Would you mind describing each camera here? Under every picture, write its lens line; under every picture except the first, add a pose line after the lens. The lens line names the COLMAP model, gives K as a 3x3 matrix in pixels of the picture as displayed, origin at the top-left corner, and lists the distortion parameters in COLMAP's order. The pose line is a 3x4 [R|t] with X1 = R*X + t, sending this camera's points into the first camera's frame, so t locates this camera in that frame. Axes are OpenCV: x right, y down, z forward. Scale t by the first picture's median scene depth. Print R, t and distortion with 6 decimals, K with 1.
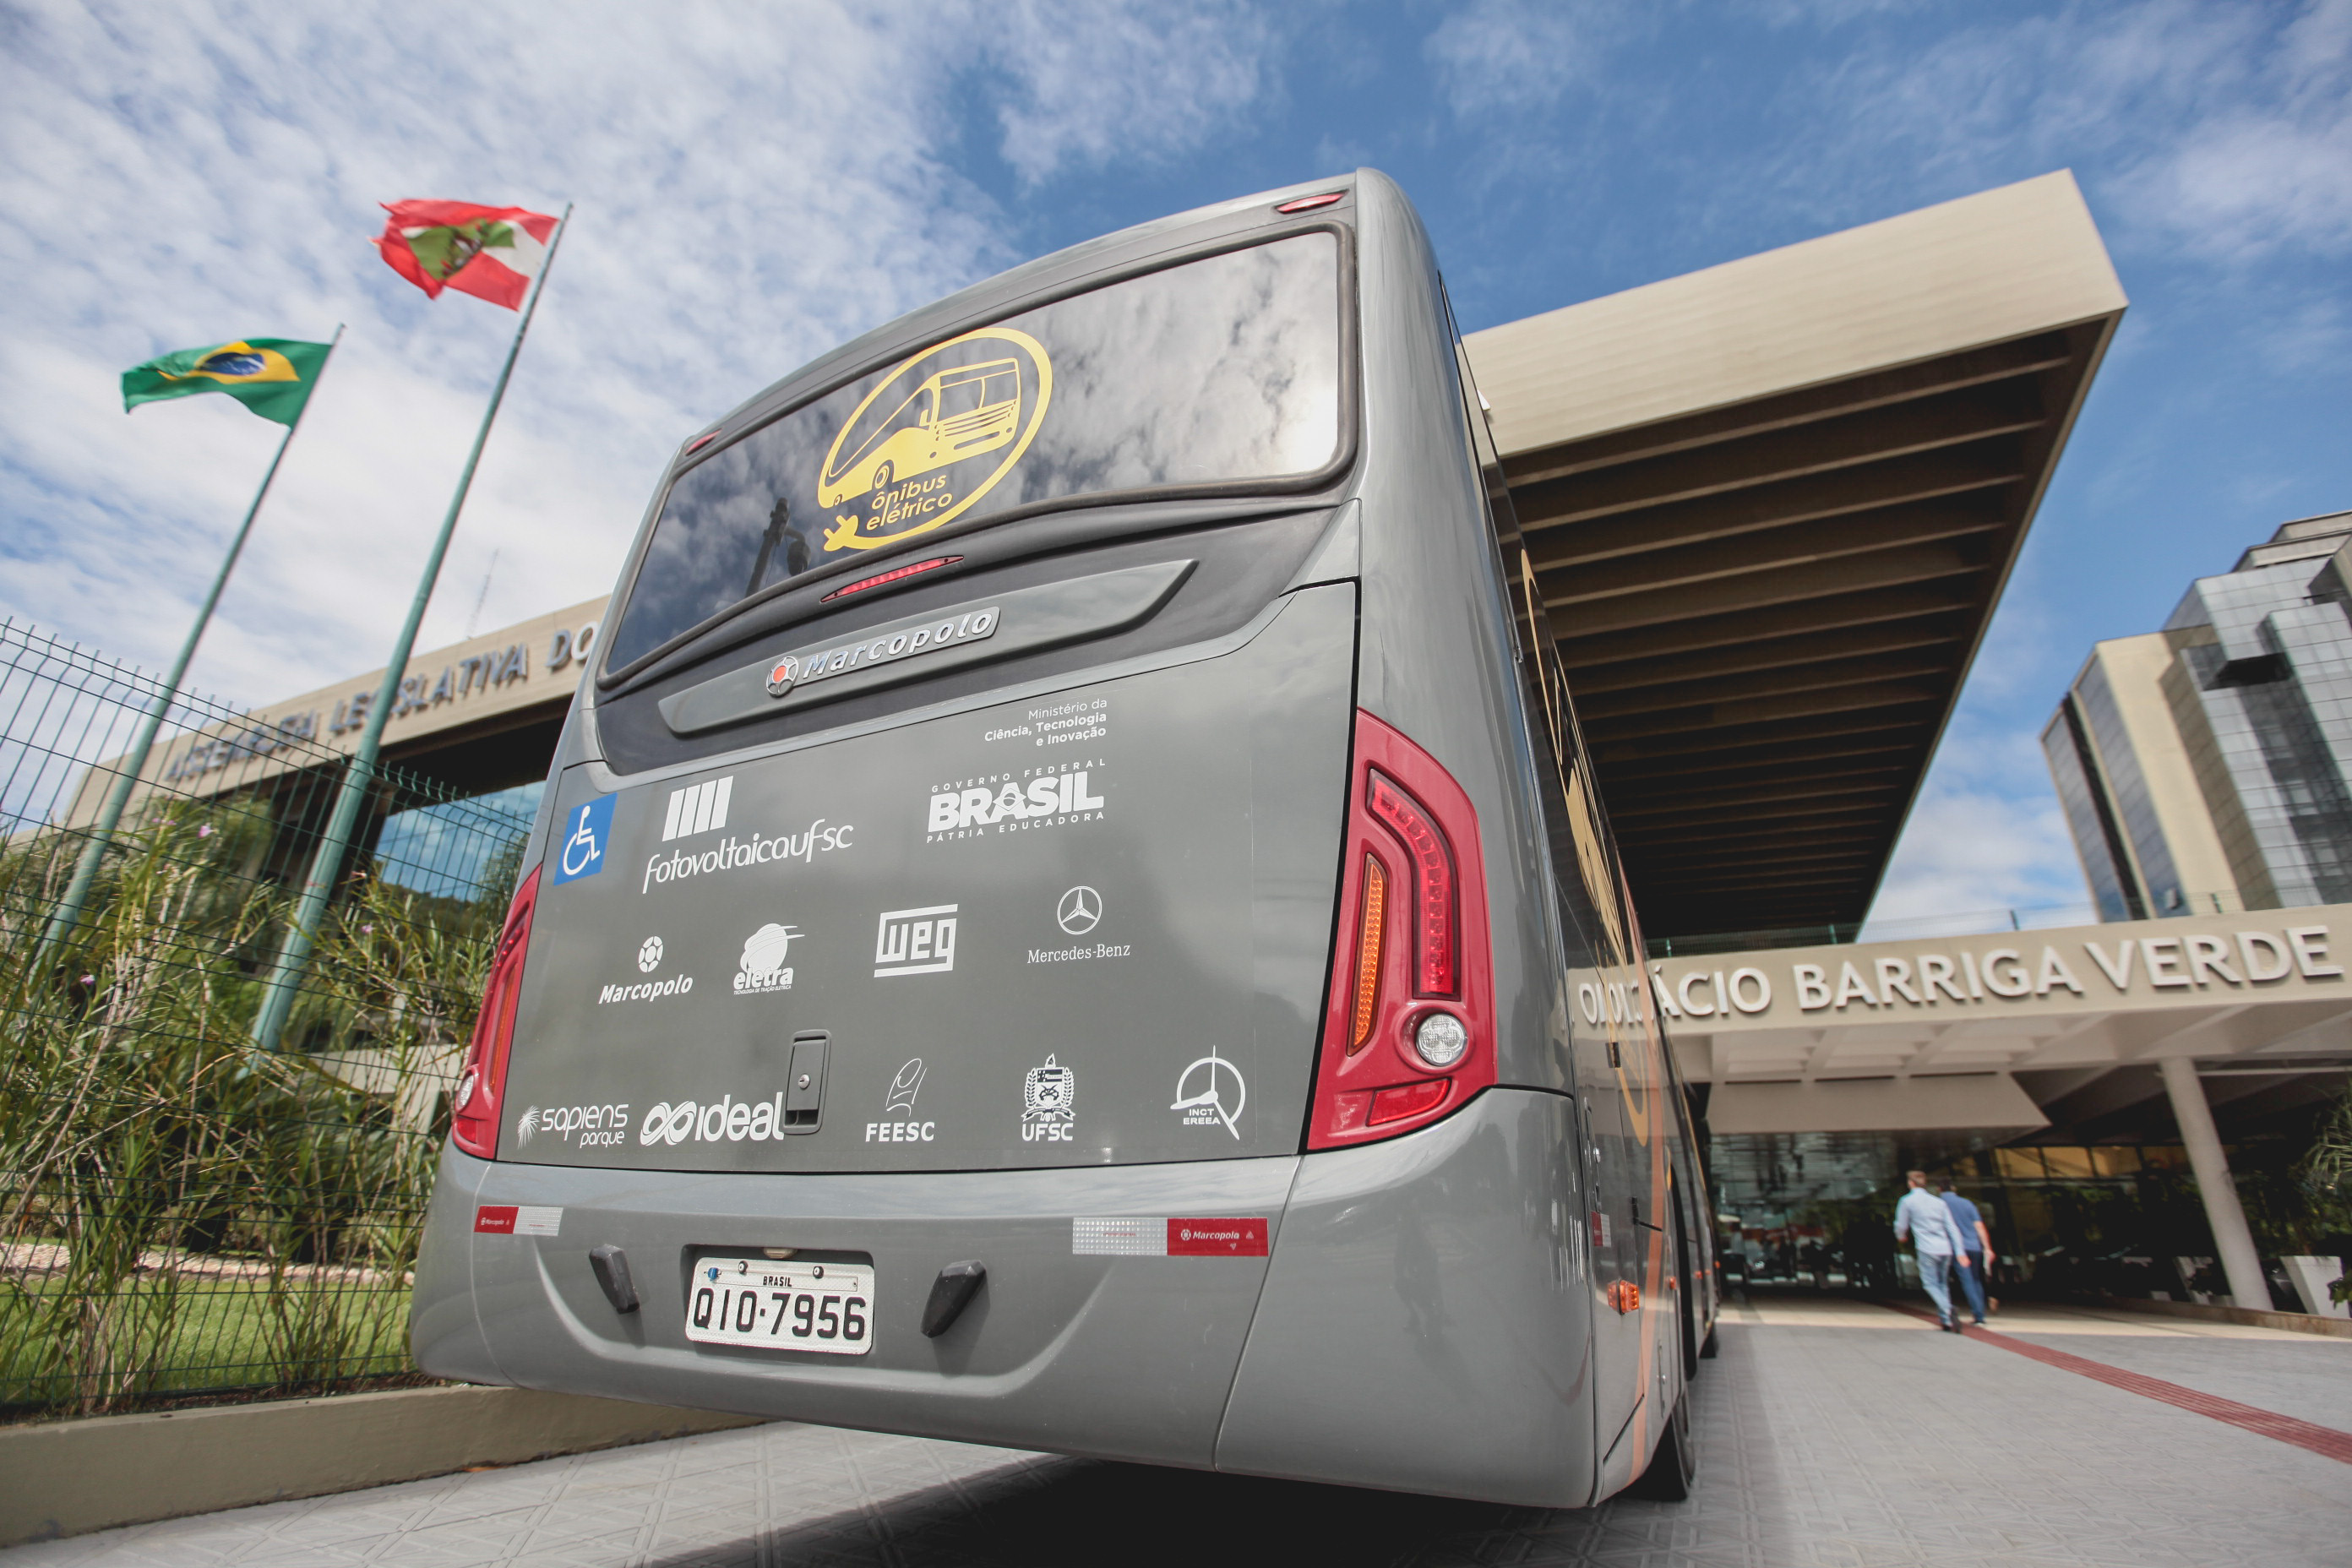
lens RADIAL K [[1083.5, 0, 1182.8], [0, 1083.5, 782.1], [0, 0, 1]] dist [-0.042647, 0.011920]
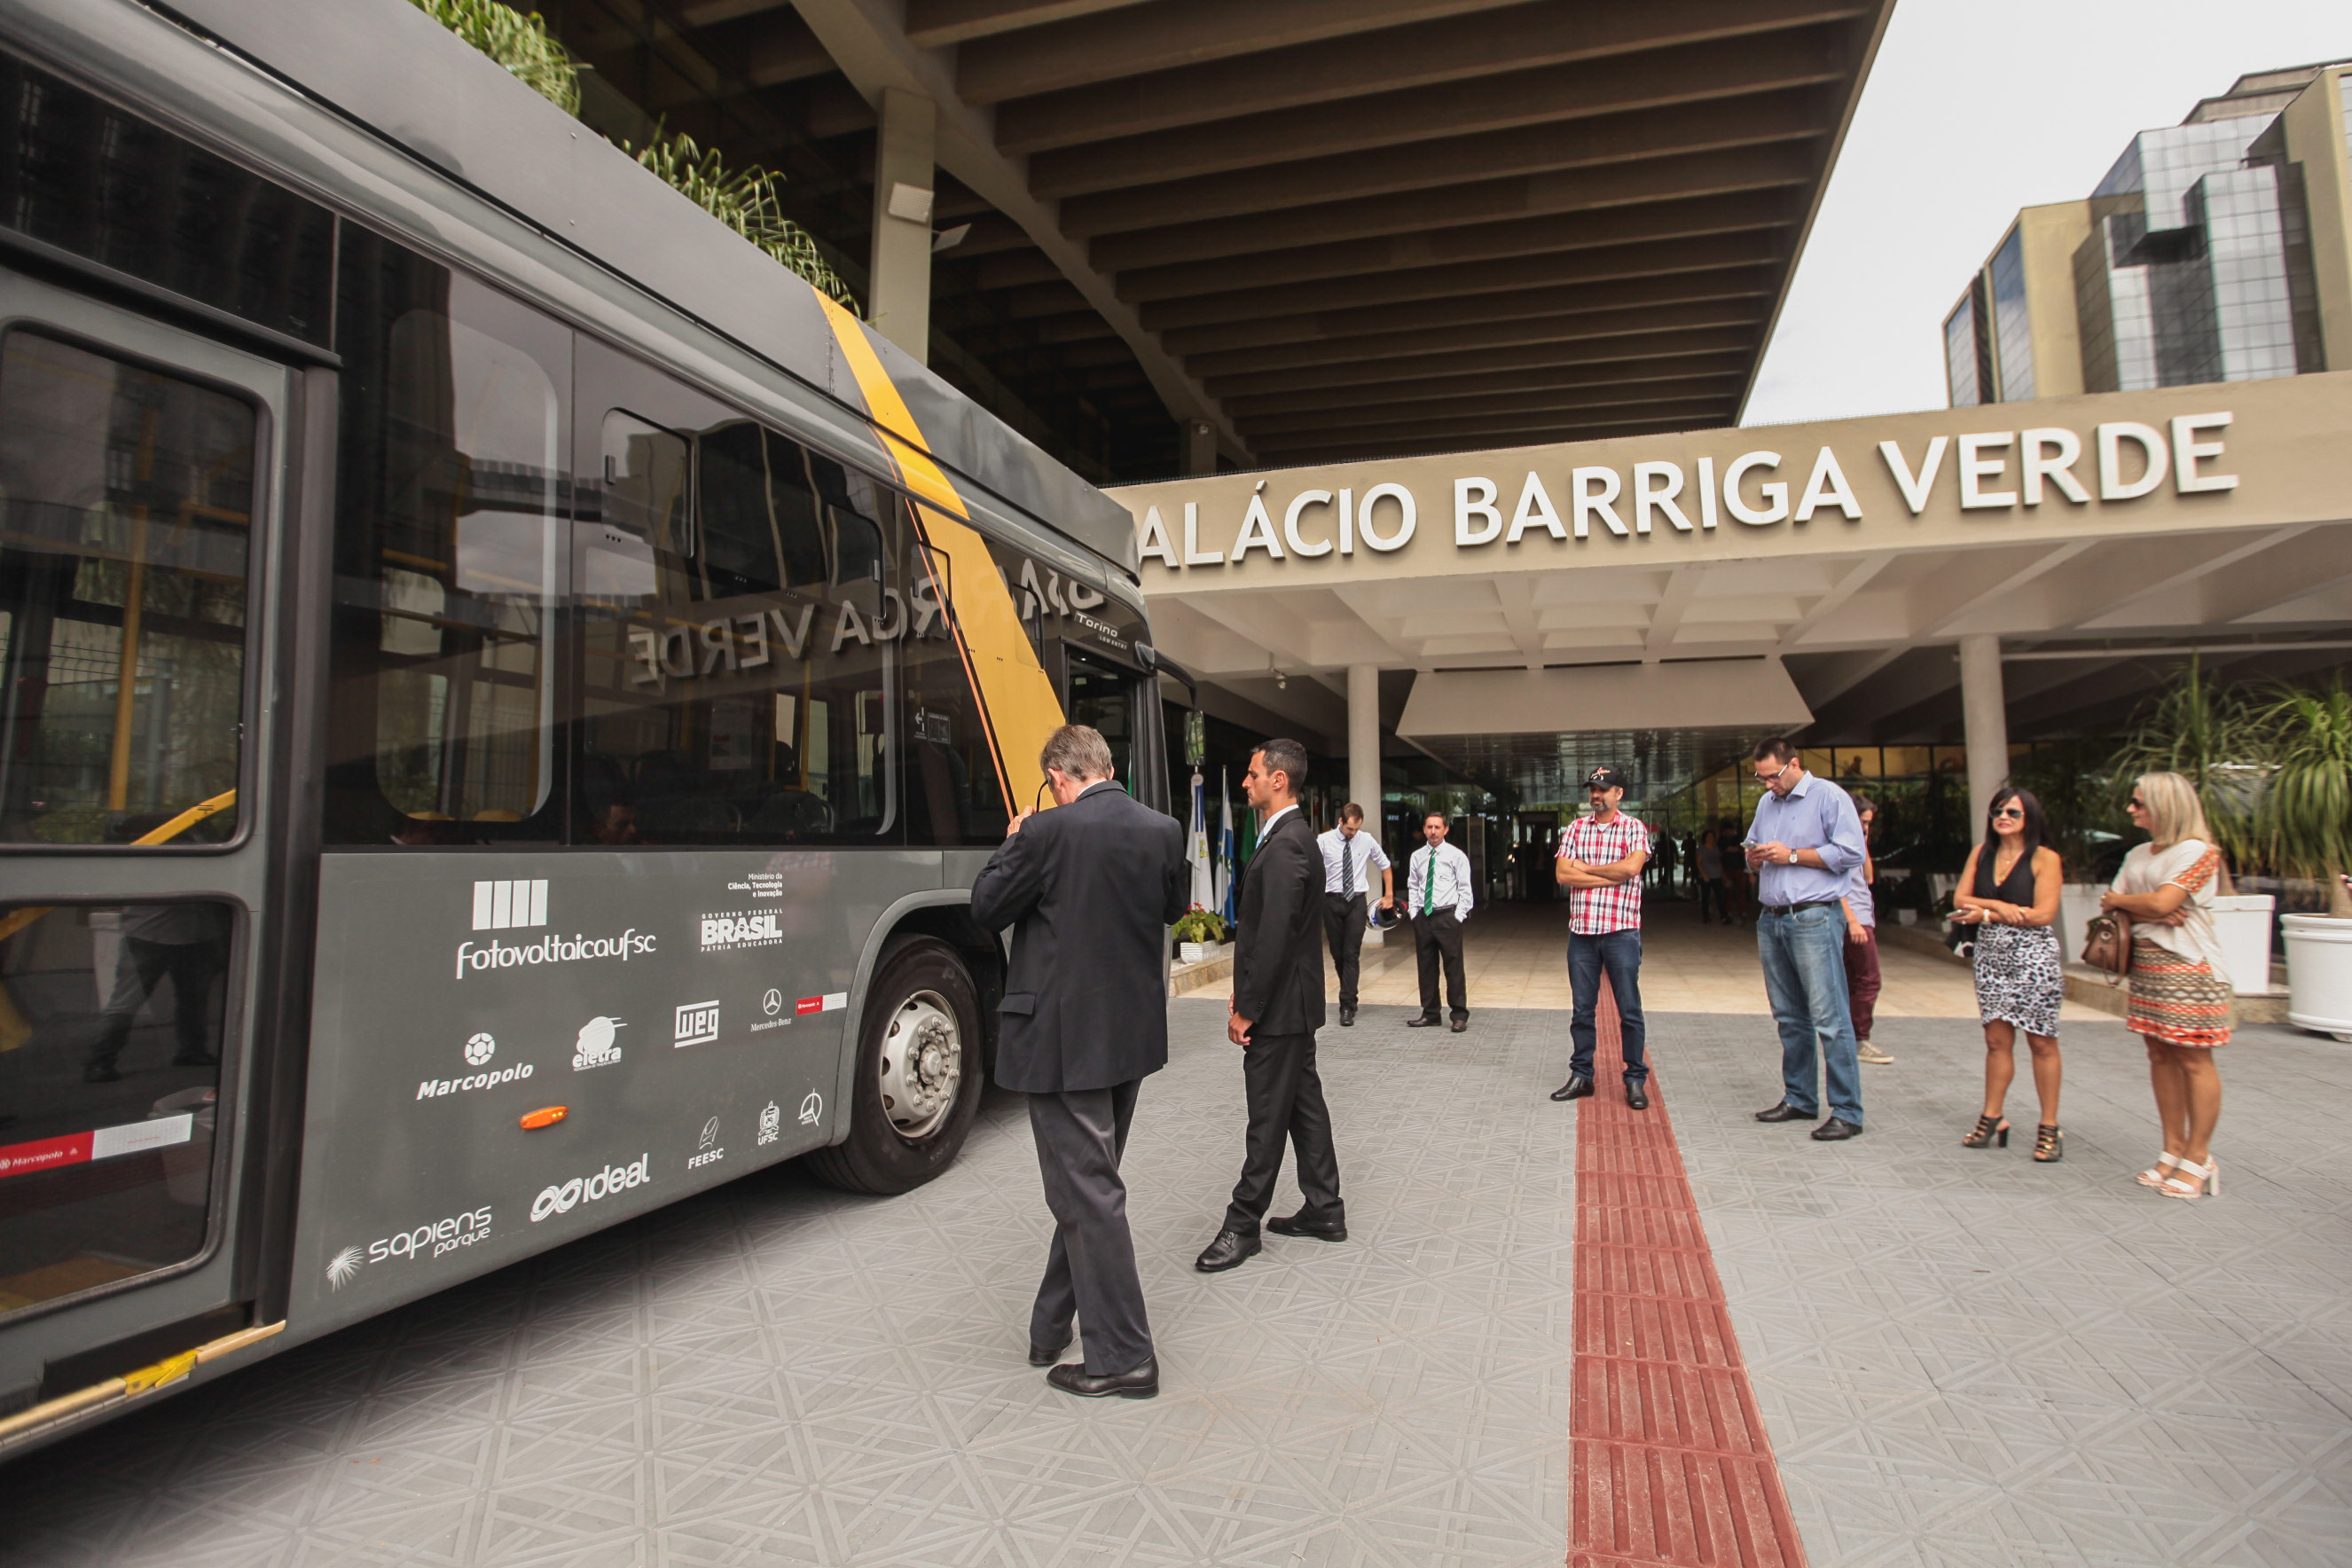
lens RADIAL K [[1138.3, 0, 1247.1], [0, 1138.3, 744.7], [0, 0, 1]] dist [-0.050238, 0.018549]
pose [[0.989227, -0.017914, 0.145288, 0.363234], [-0.028648, 0.949604, 0.312141, 0.119400], [-0.143558, -0.312941, 0.938861, 0.355243]]
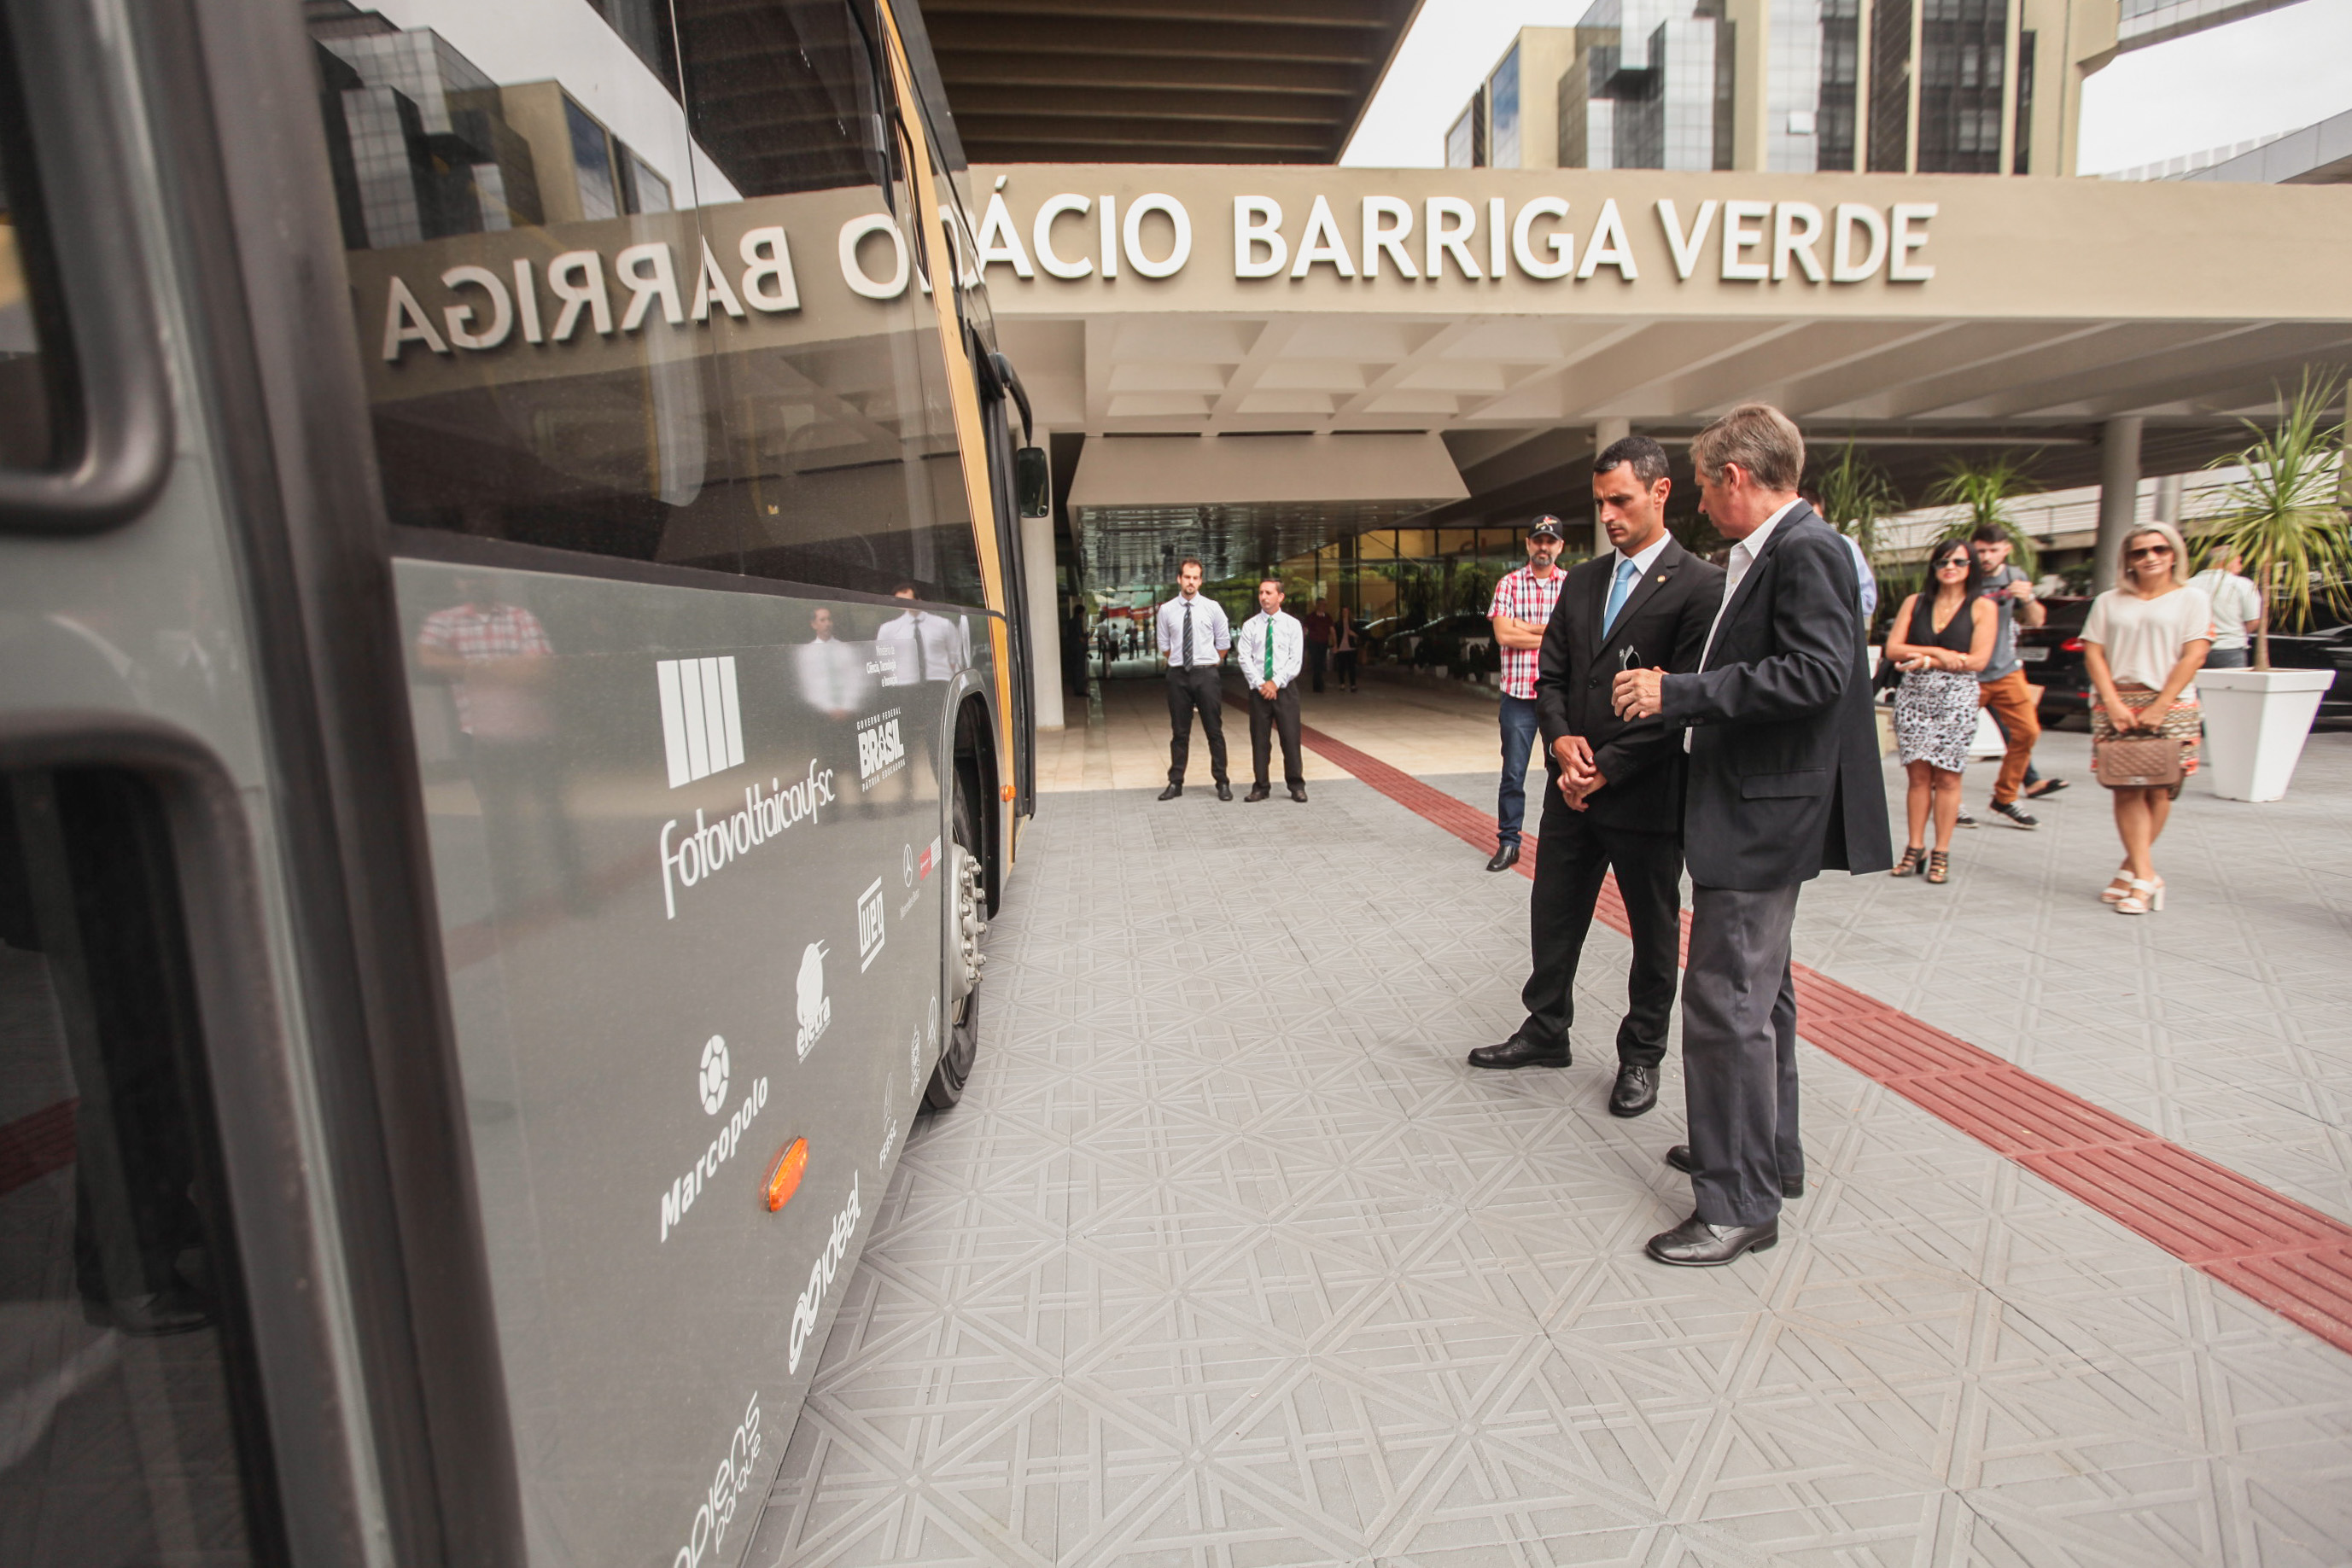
lens RADIAL K [[1087.1, 0, 1182.5], [0, 1087.1, 781.3], [0, 0, 1]] dist [-0.045924, 0.014382]
pose [[0.870568, -0.122317, 0.476603, 0.255756], [-0.144211, 0.862648, 0.484811, 0.173443], [-0.470441, -0.490792, 0.733354, 0.475733]]
